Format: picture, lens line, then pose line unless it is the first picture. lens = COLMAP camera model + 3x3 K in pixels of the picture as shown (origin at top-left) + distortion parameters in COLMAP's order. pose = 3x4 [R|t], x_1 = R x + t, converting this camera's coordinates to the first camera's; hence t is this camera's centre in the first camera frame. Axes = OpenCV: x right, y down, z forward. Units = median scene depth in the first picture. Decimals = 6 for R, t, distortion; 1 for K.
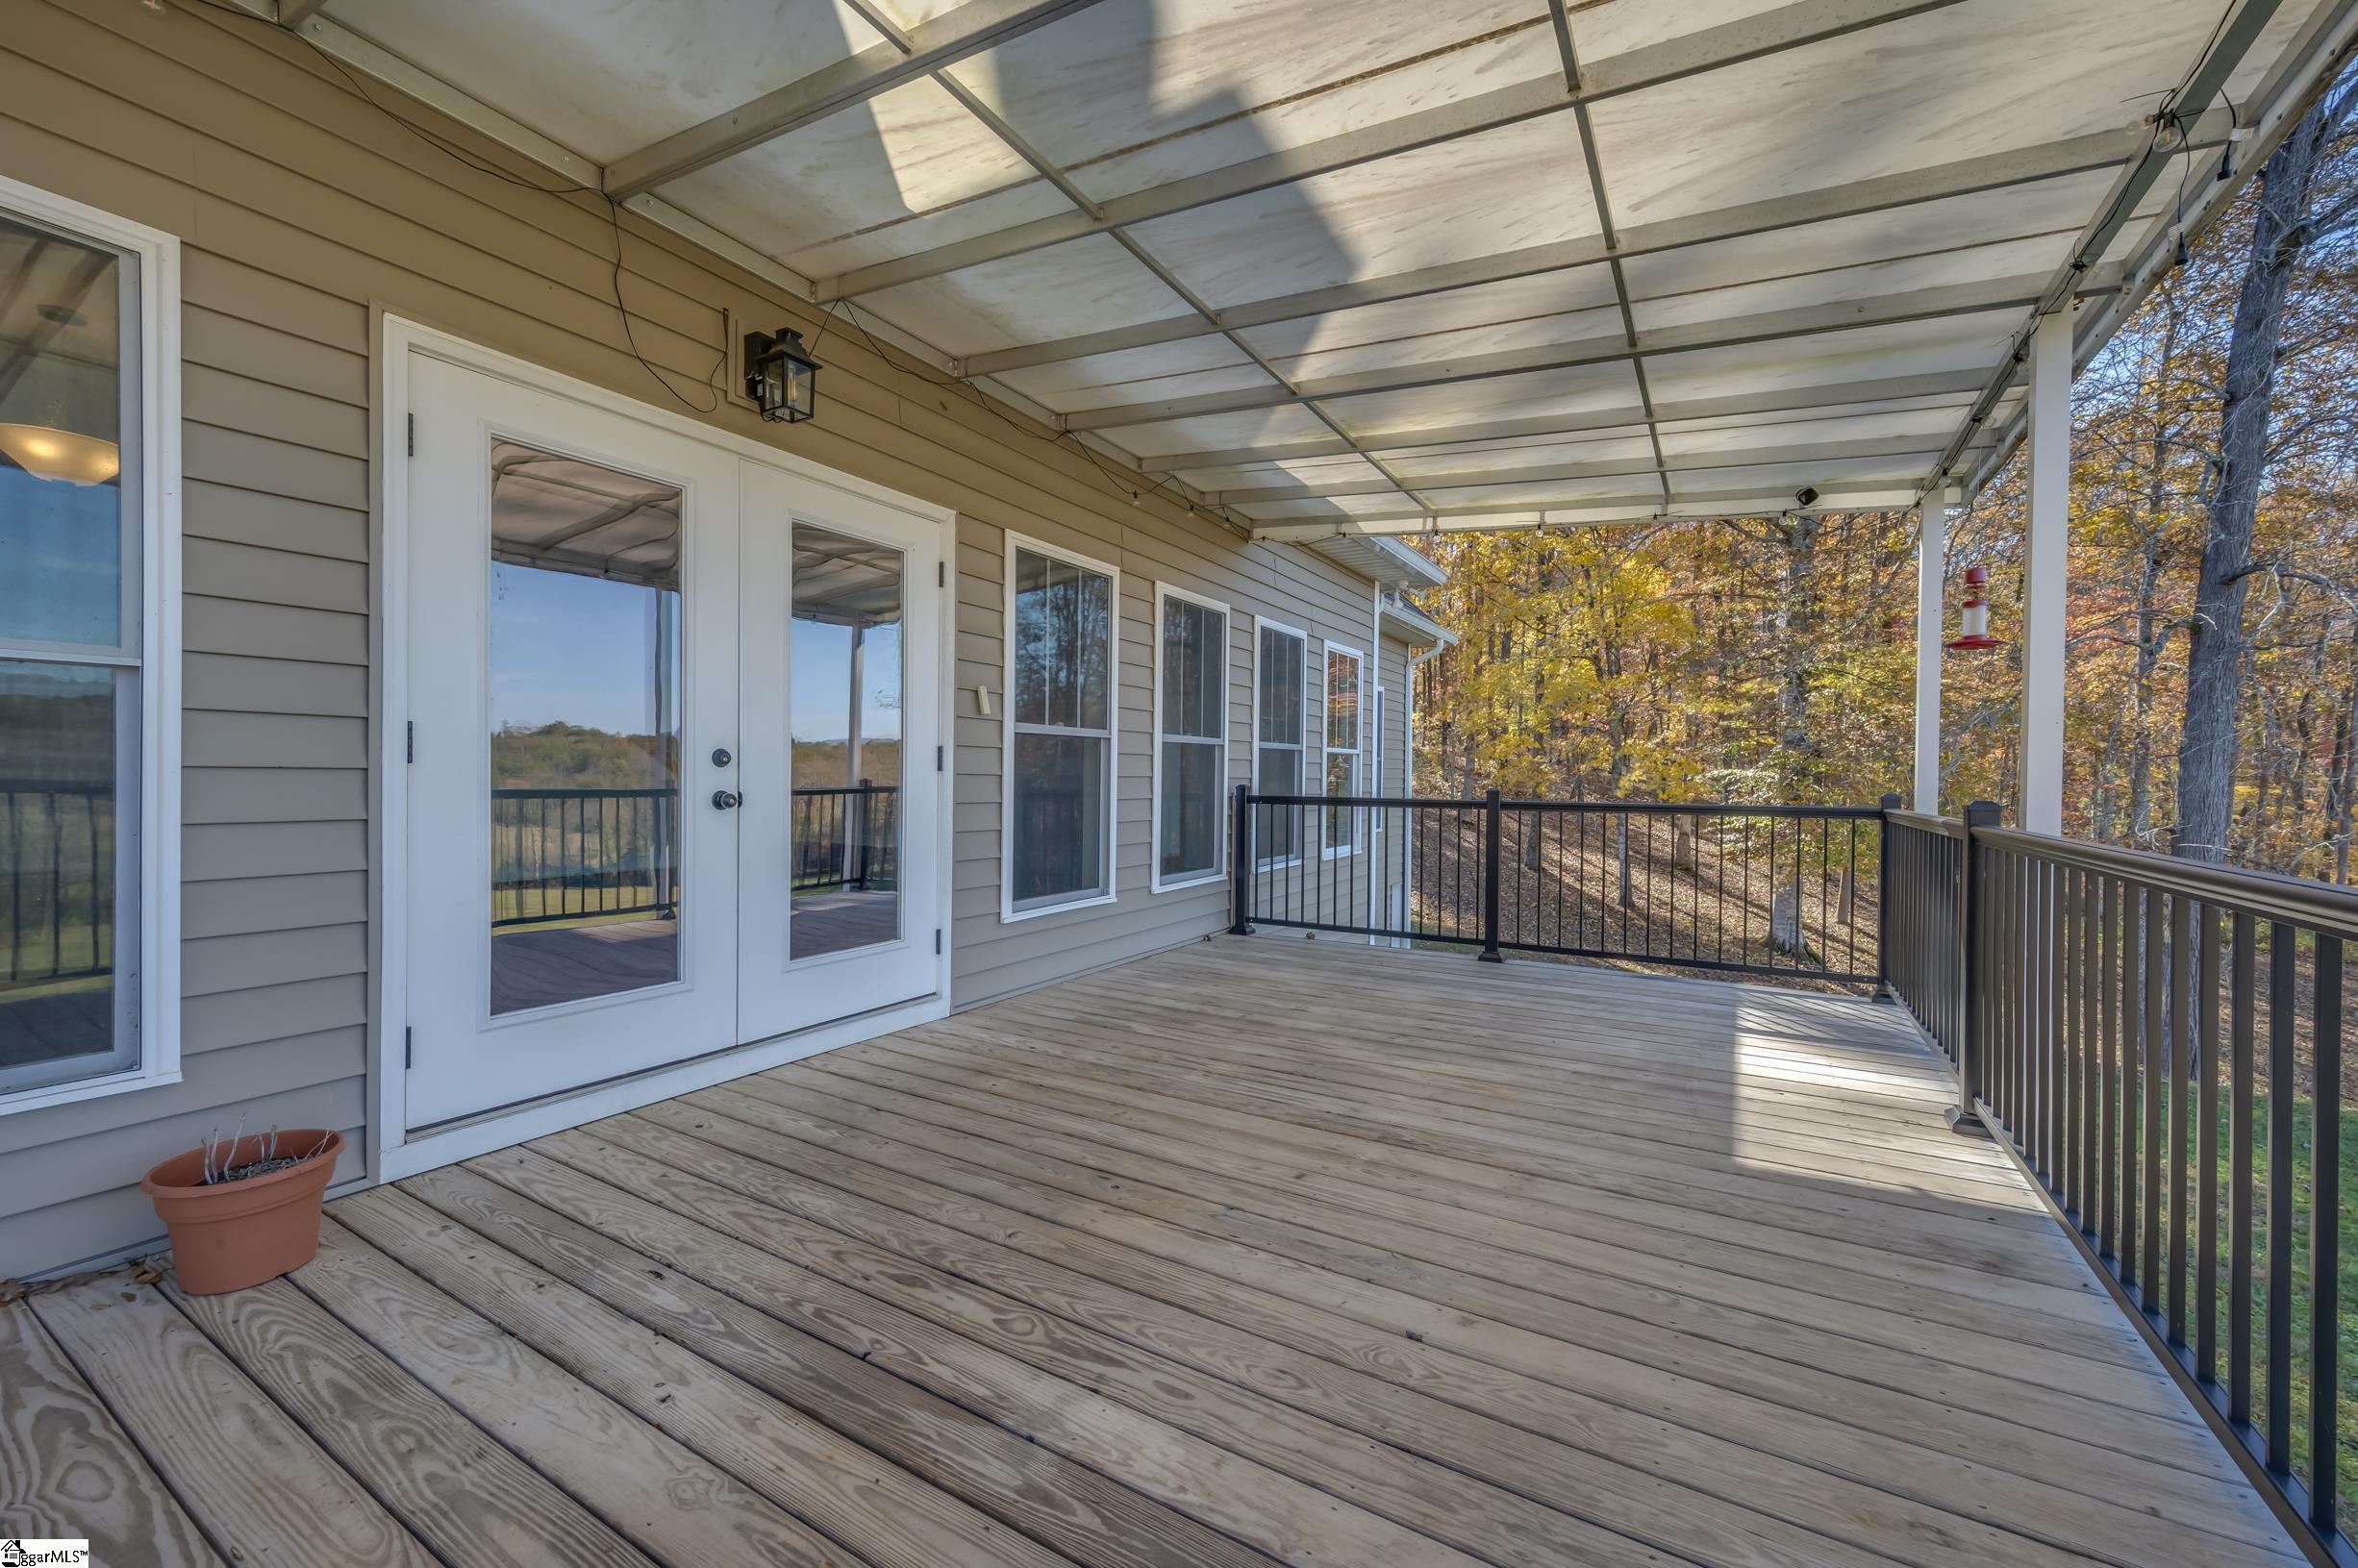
lens RADIAL K [[927.5, 0, 1185.1], [0, 927.5, 781.6], [0, 0, 1]] dist [0.000752, -0.000108]
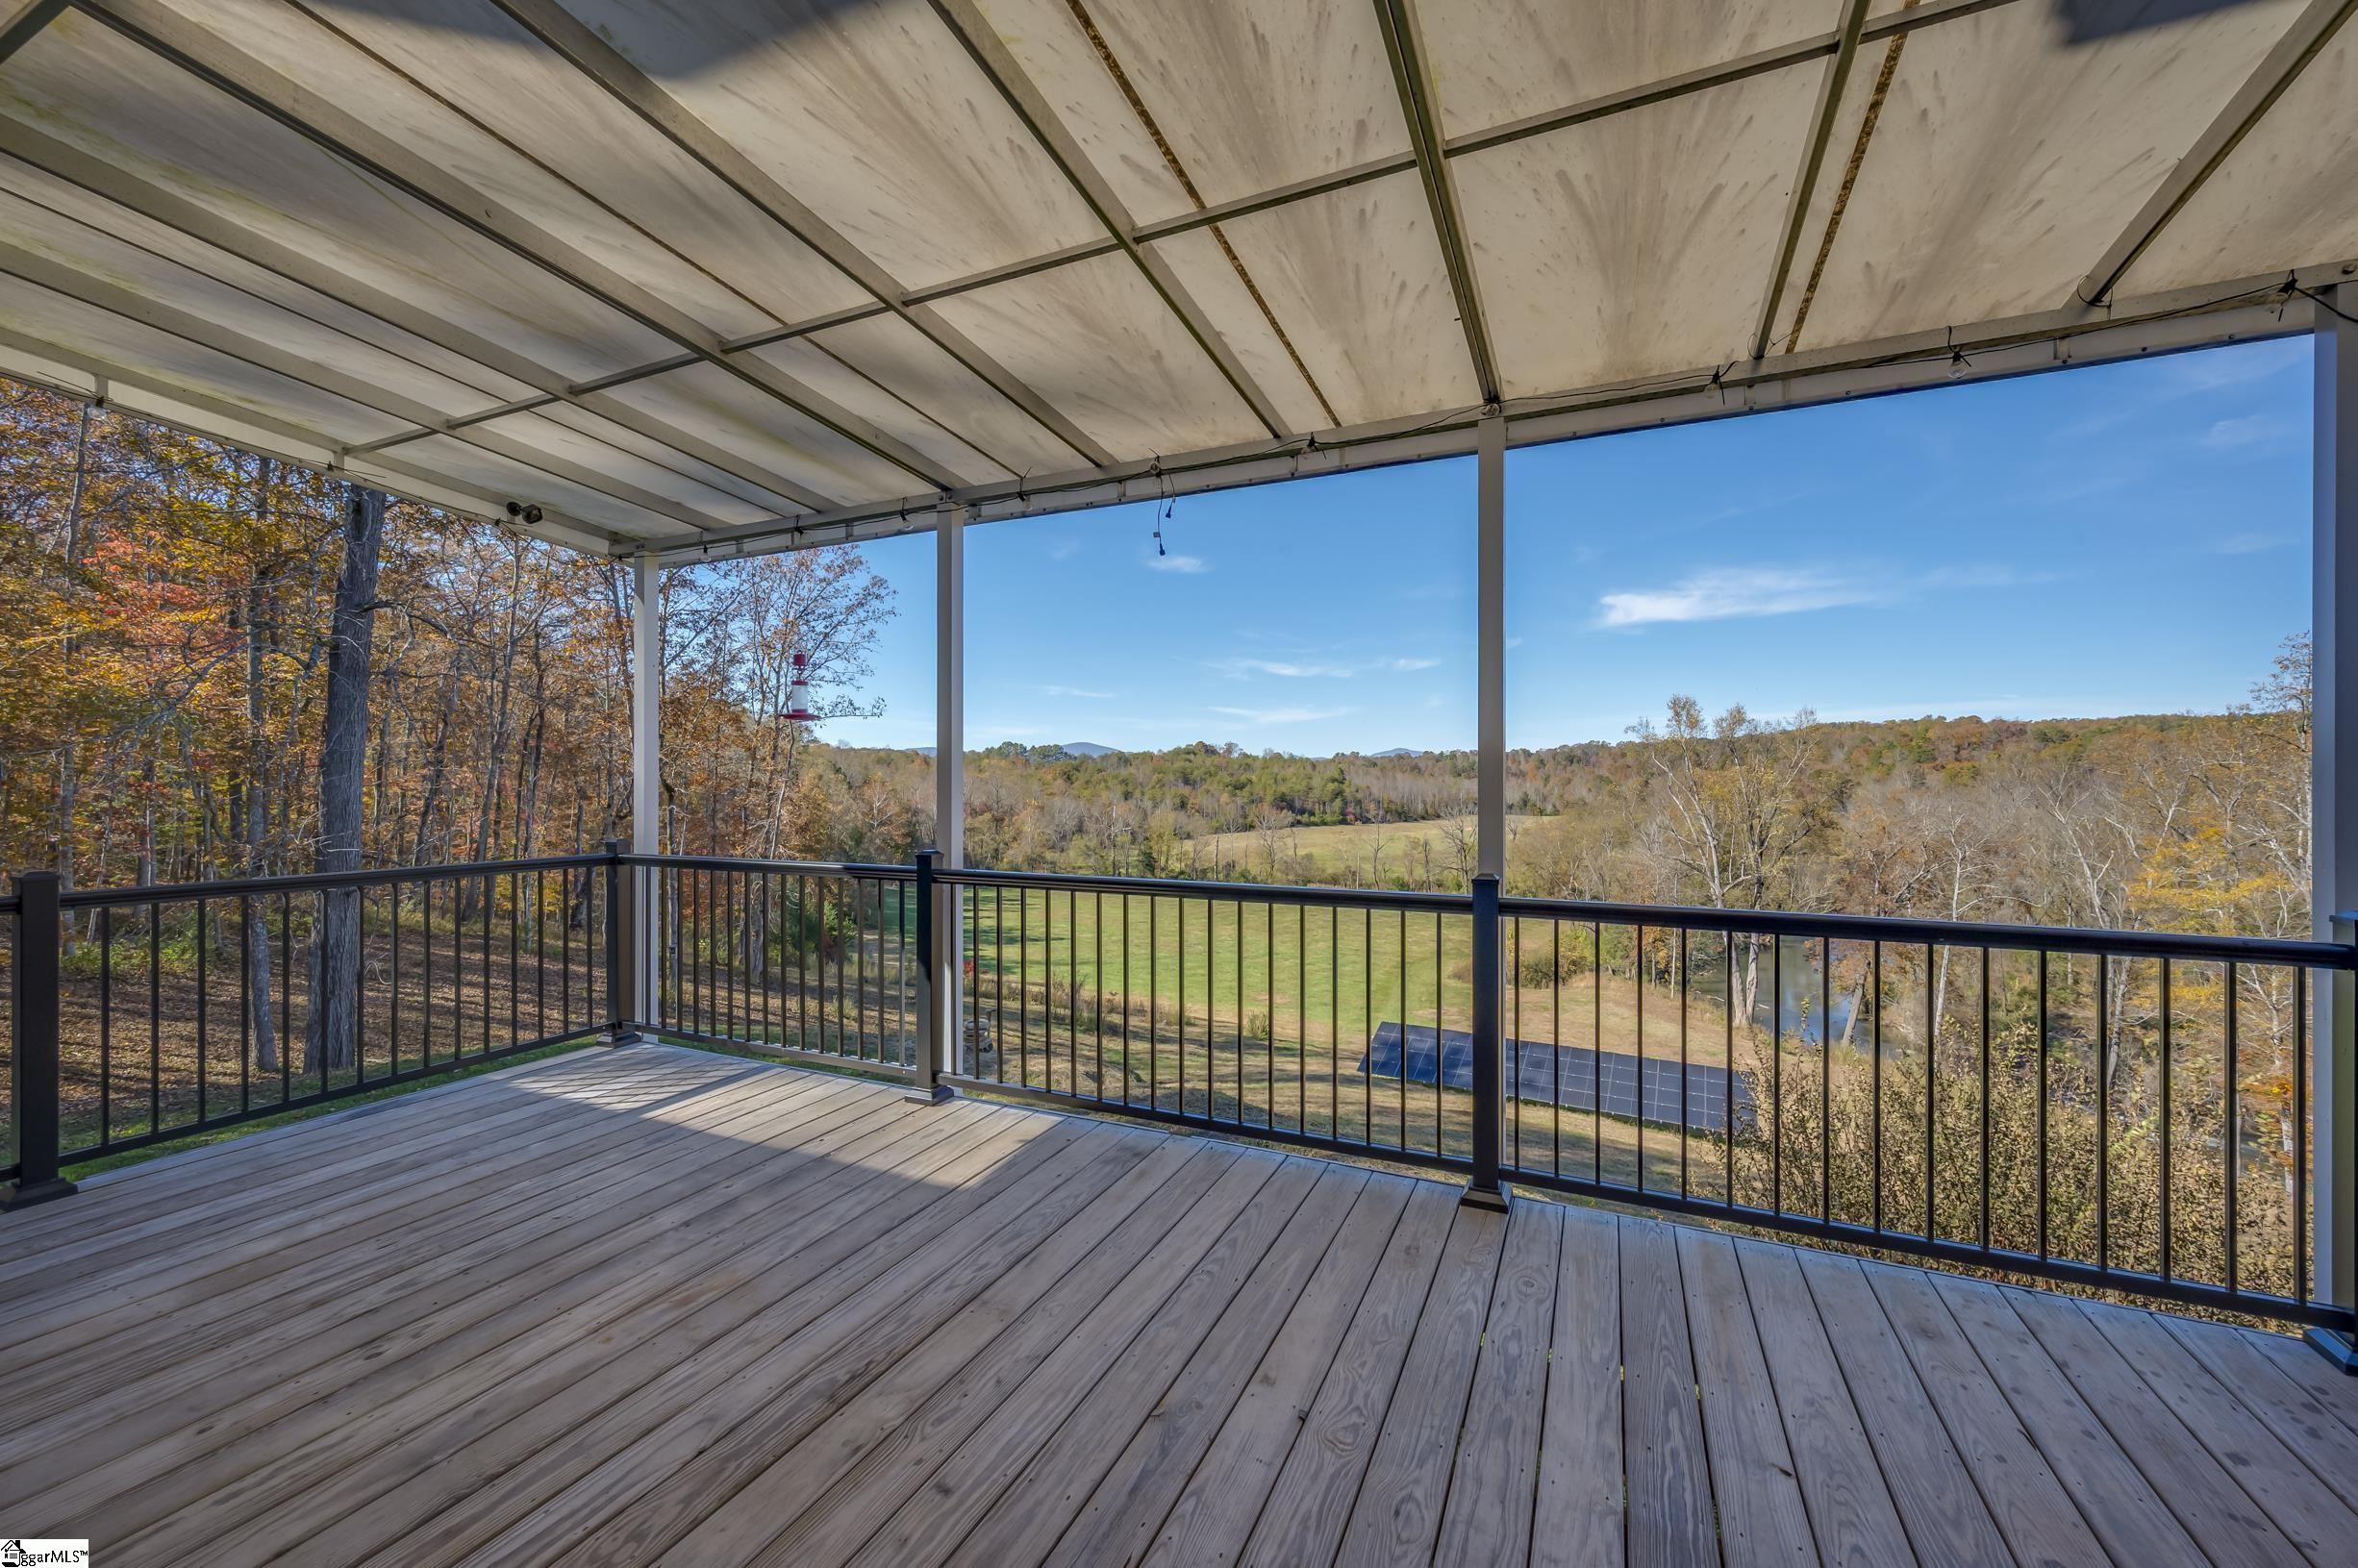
lens RADIAL K [[927.5, 0, 1183.2], [0, 927.5, 777.2], [0, 0, 1]] dist [0.000752, -0.000108]
pose [[-0.106965, -0.003241, 0.994258, -0.513484], [0.003918, 0.999986, 0.003681, -0.088898], [-0.994255, 0.004289, -0.106951, 0.808068]]
